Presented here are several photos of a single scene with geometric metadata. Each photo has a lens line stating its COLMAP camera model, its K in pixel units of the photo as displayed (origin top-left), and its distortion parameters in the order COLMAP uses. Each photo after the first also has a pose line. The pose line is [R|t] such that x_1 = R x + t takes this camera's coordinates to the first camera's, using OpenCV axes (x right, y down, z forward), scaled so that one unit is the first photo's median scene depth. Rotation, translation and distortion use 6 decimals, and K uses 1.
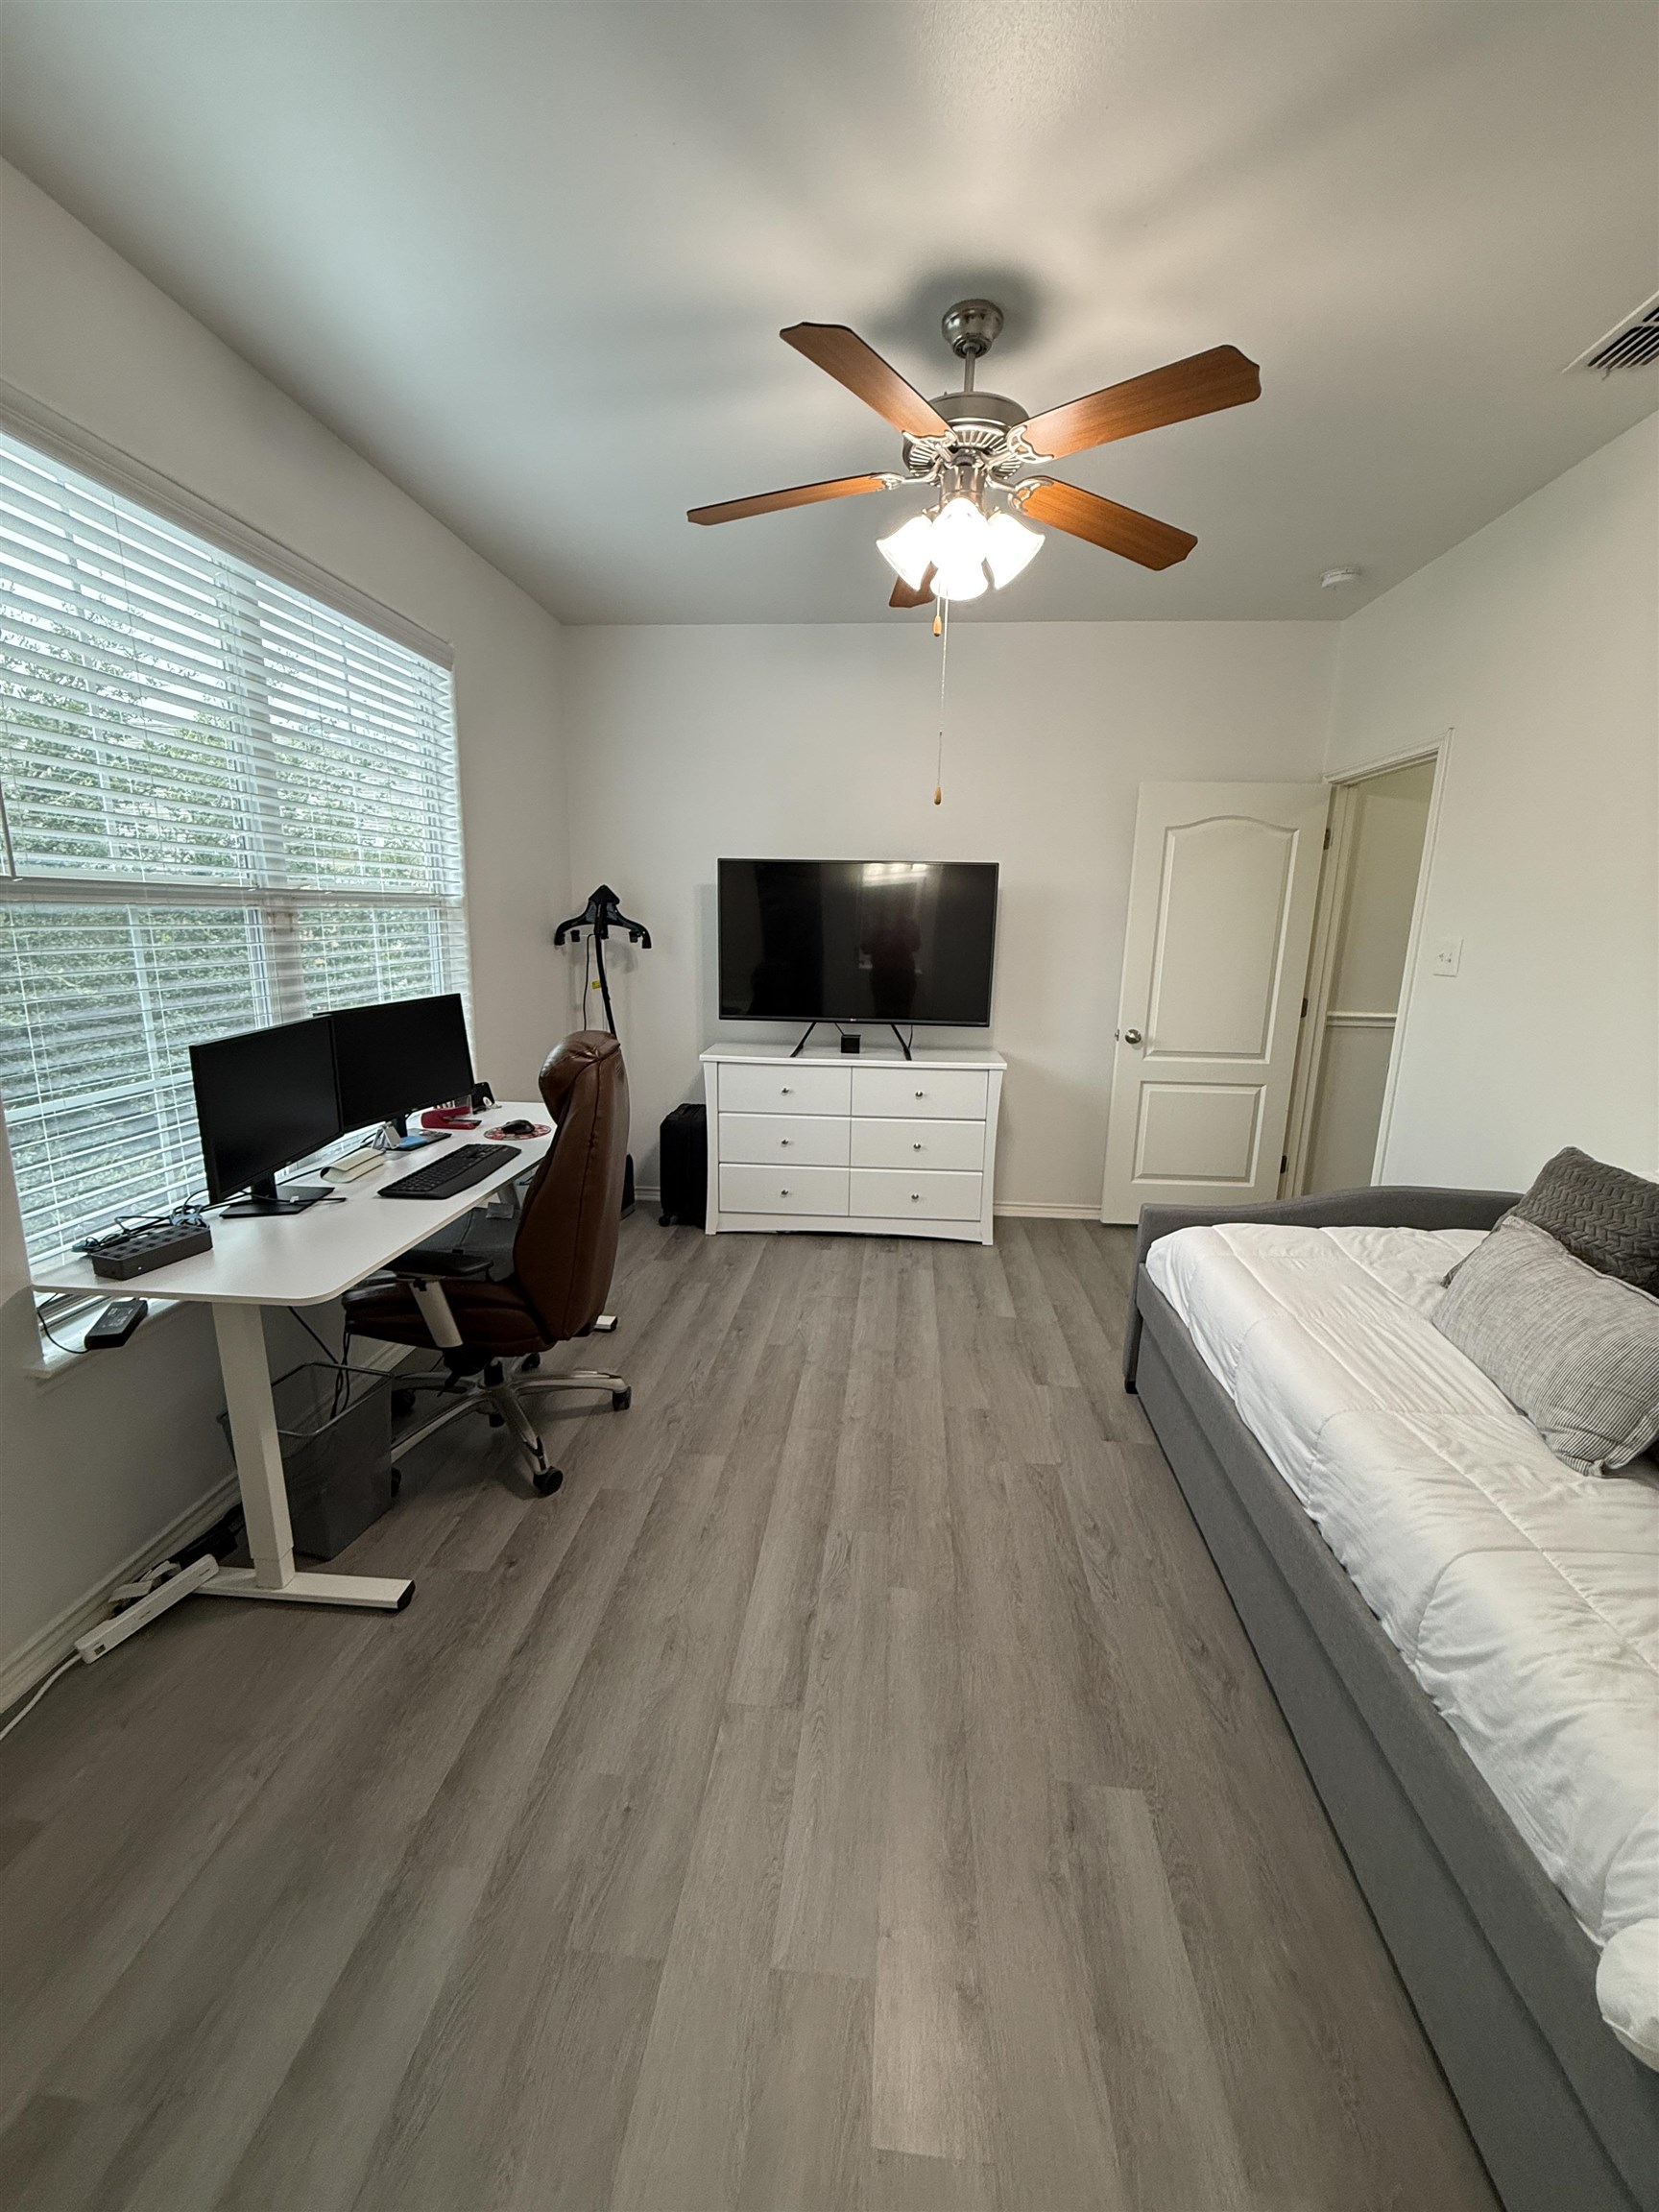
lens RADIAL K [[880.2, 0, 829.5], [0, 880.2, 1106.0], [0, 0, 1]] dist [-0.000693, 0.000232]
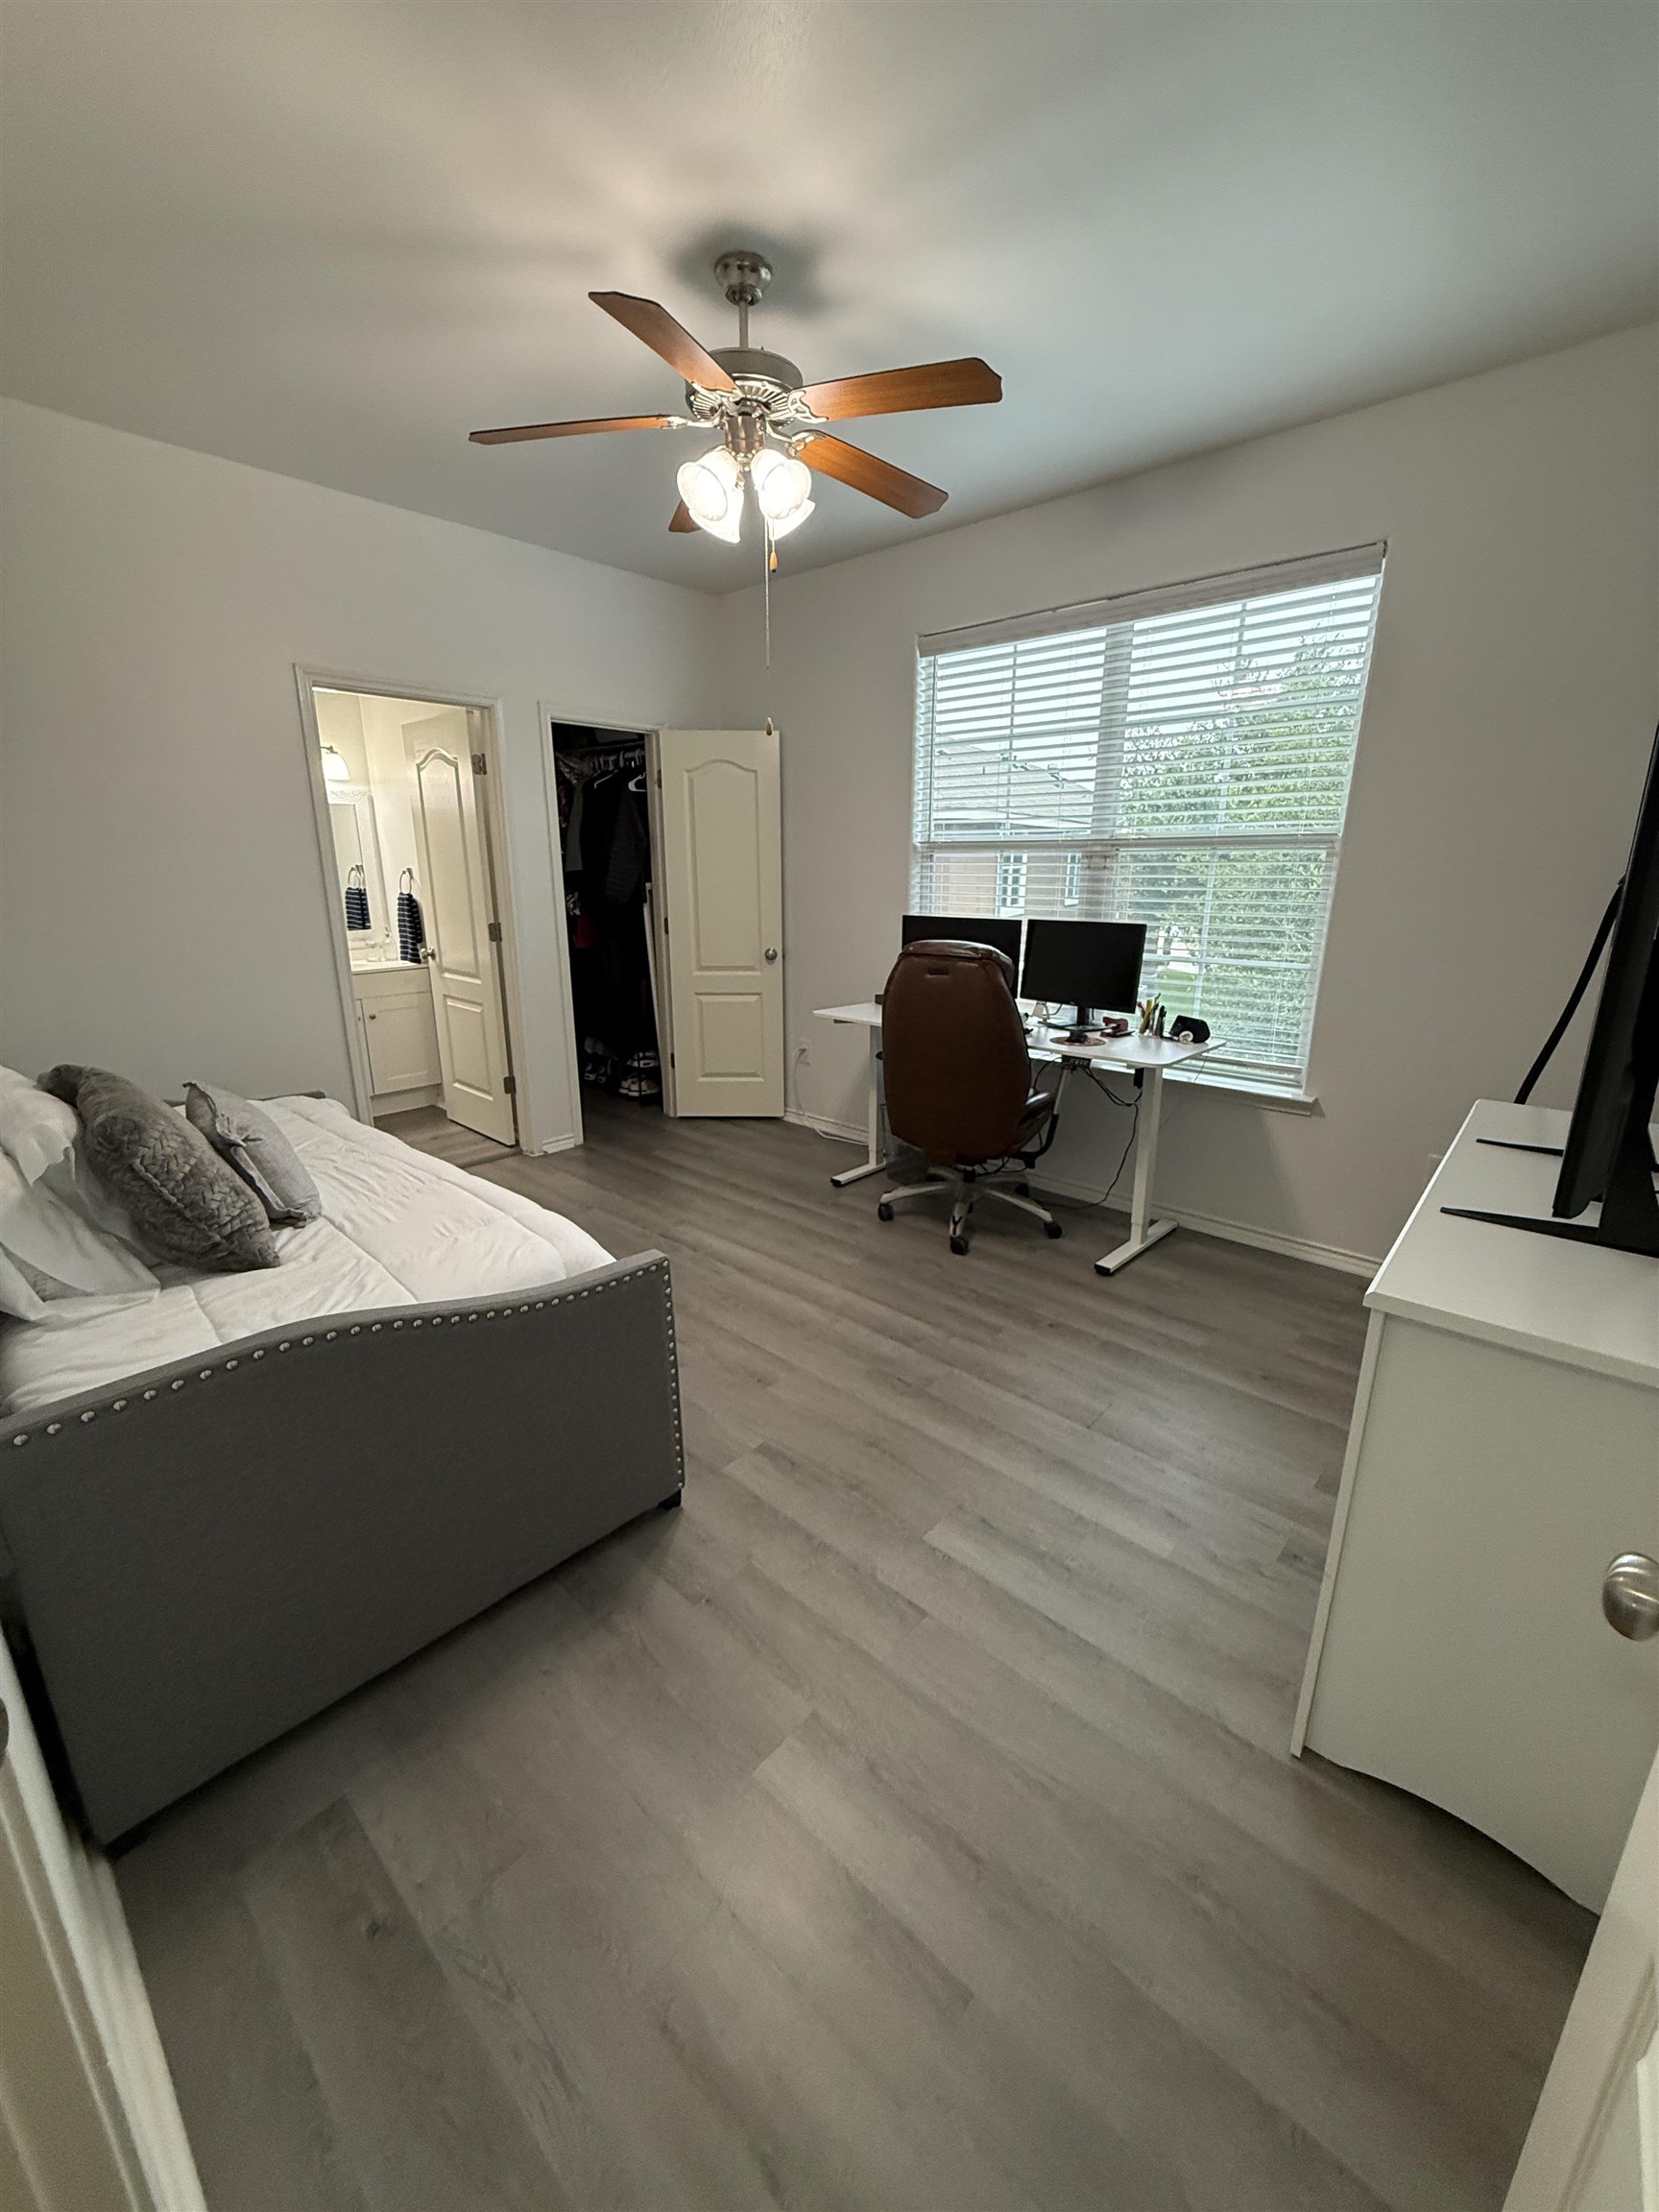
lens RADIAL K [[880.2, 0, 829.5], [0, 880.2, 1106.0], [0, 0, 1]] dist [-0.000693, 0.000232]
pose [[-0.602524, 0.195107, -0.773885, 0.870259], [-0.180470, 0.911236, 0.370243, -0.300913], [0.777429, 0.362744, -0.513831, 1.555912]]
